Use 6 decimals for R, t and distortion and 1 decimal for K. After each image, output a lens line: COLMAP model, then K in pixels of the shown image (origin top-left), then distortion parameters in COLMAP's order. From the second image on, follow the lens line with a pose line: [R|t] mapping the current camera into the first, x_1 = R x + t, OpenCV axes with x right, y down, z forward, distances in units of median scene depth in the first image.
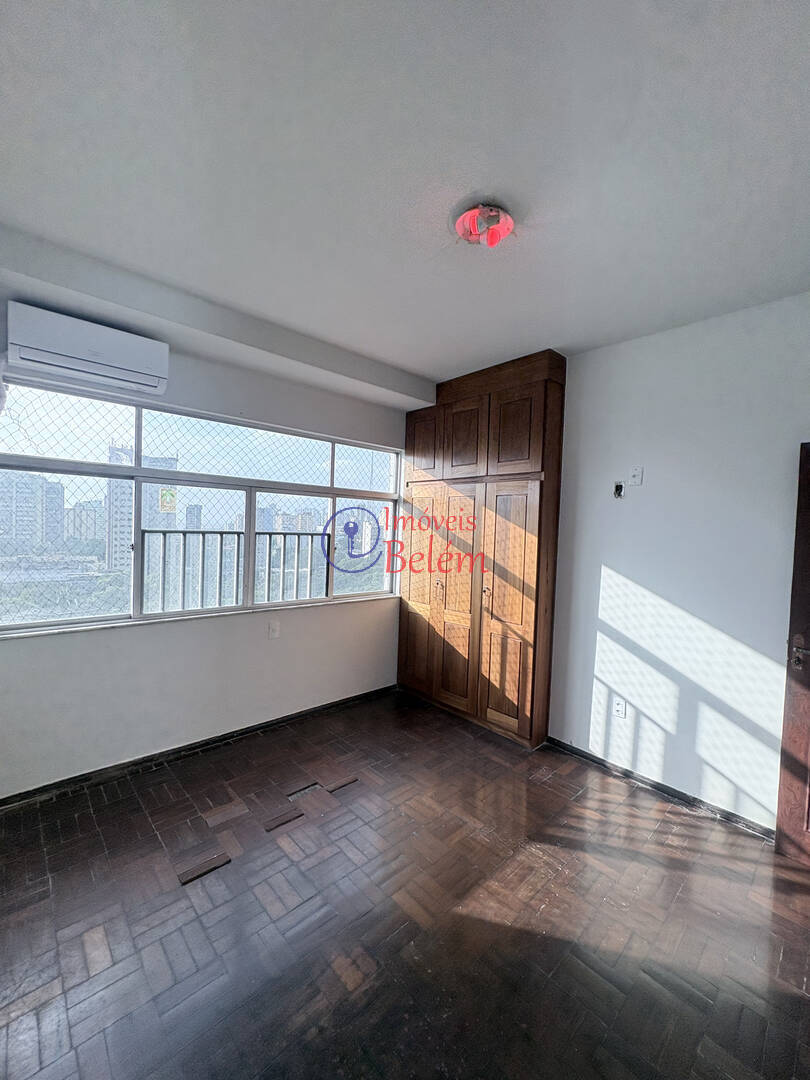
lens RADIAL K [[429.6, 0, 406.3], [0, 429.6, 539.3], [0, 0, 1]] dist [0.000208, 0.000076]
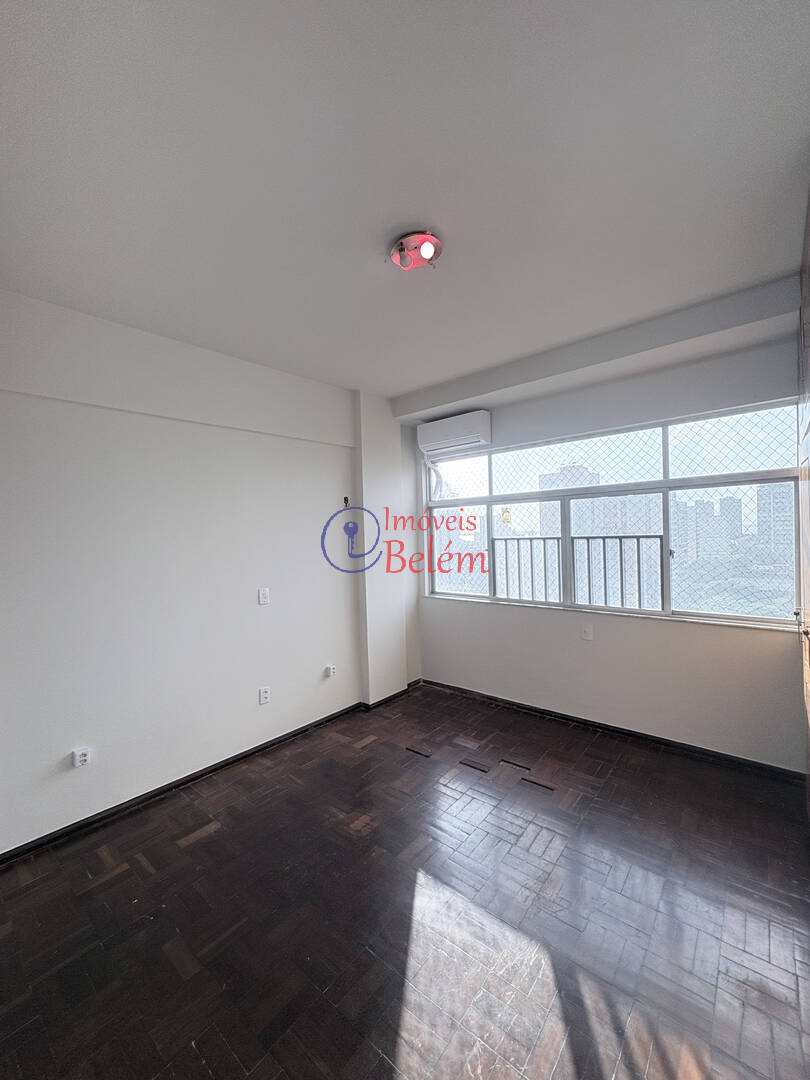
lens RADIAL K [[429.6, 0, 406.3], [0, 429.6, 539.3], [0, 0, 1]] dist [0.000208, 0.000076]
pose [[0.126499, -0.024379, -0.991667, 0.703518], [0.009173, 0.999684, -0.023406, 0.011581], [0.991924, -0.006135, 0.126682, 0.474448]]
